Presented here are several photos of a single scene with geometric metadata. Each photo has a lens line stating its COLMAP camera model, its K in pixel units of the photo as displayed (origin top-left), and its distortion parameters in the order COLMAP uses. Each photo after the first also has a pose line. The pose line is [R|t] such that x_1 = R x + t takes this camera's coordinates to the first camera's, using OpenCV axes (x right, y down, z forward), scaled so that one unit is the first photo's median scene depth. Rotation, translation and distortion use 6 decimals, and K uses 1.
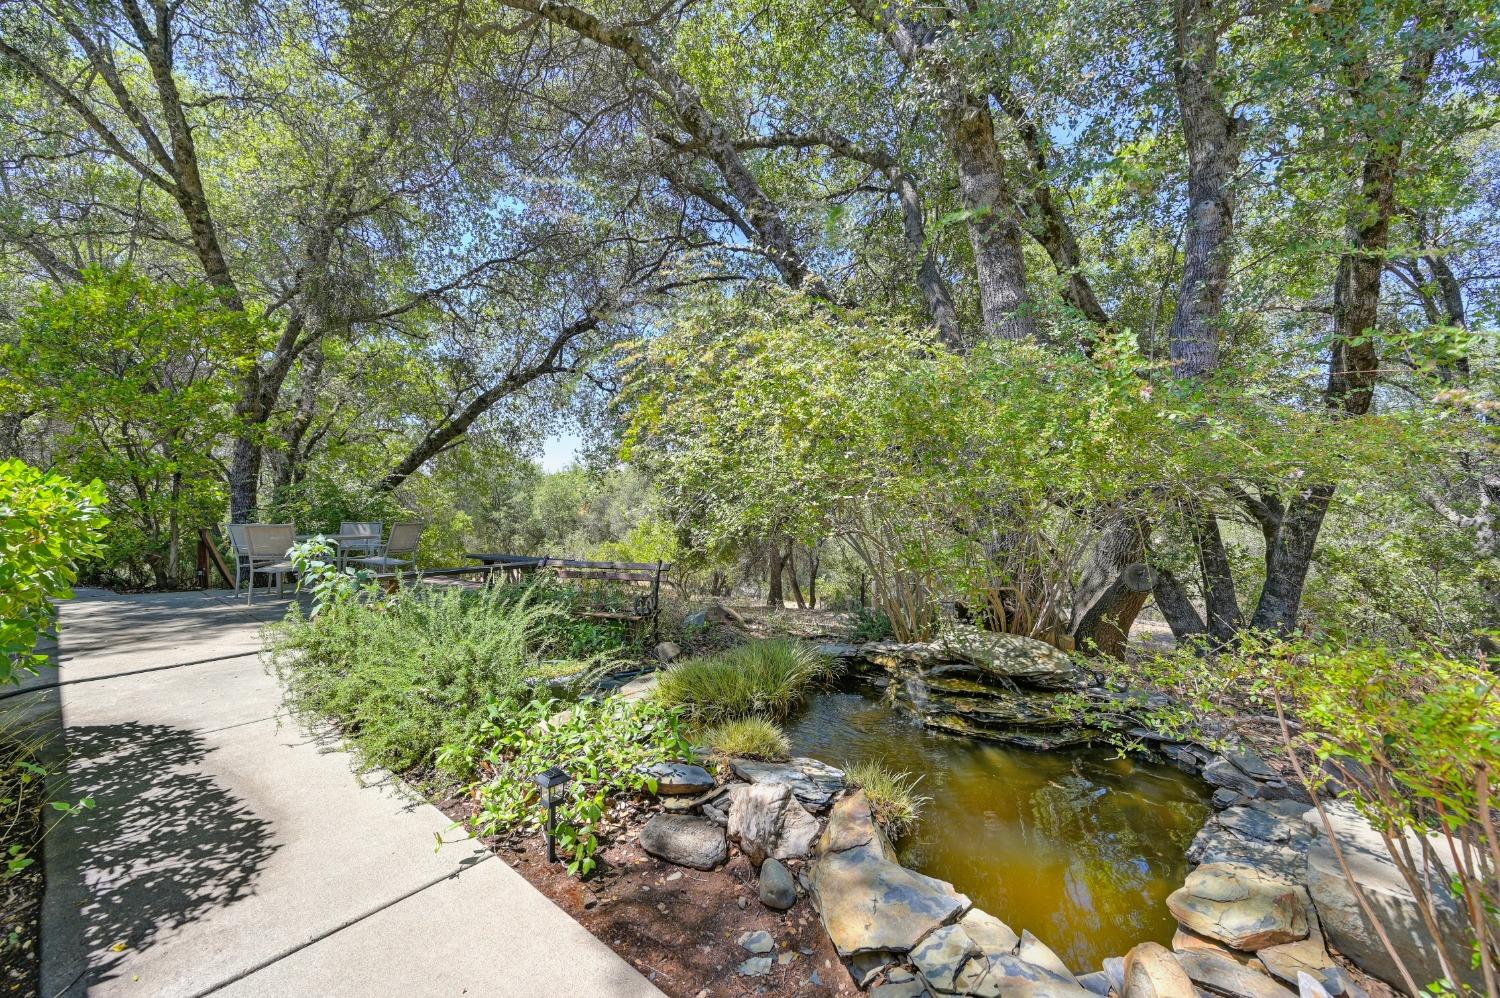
lens RADIAL K [[610.5, 0, 750.0], [0, 610.5, 499.0], [0, 0, 1]] dist [-0.001796, 0.000124]
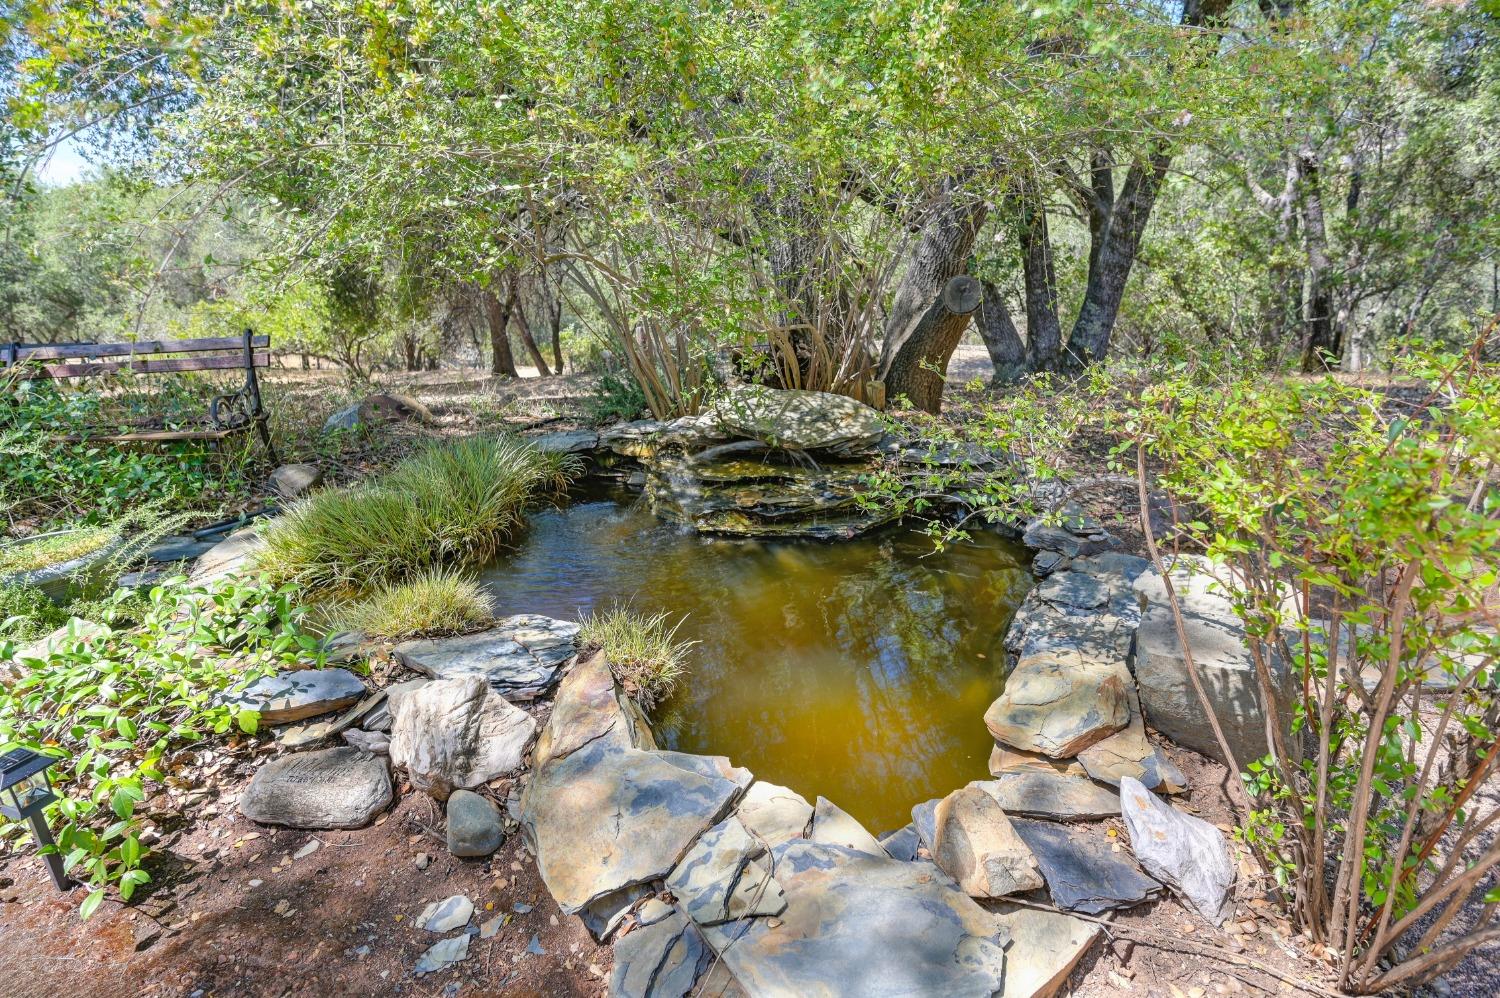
lens RADIAL K [[832.8, 0, 757.1], [0, 832.8, 523.6], [0, 0, 1]] dist [-0.004273, -0.000469]
pose [[0.940838, -0.161413, 0.297941, 0.095057], [0.045268, 0.931247, 0.361567, 0.017338], [-0.335819, -0.326689, 0.883459, 0.173199]]
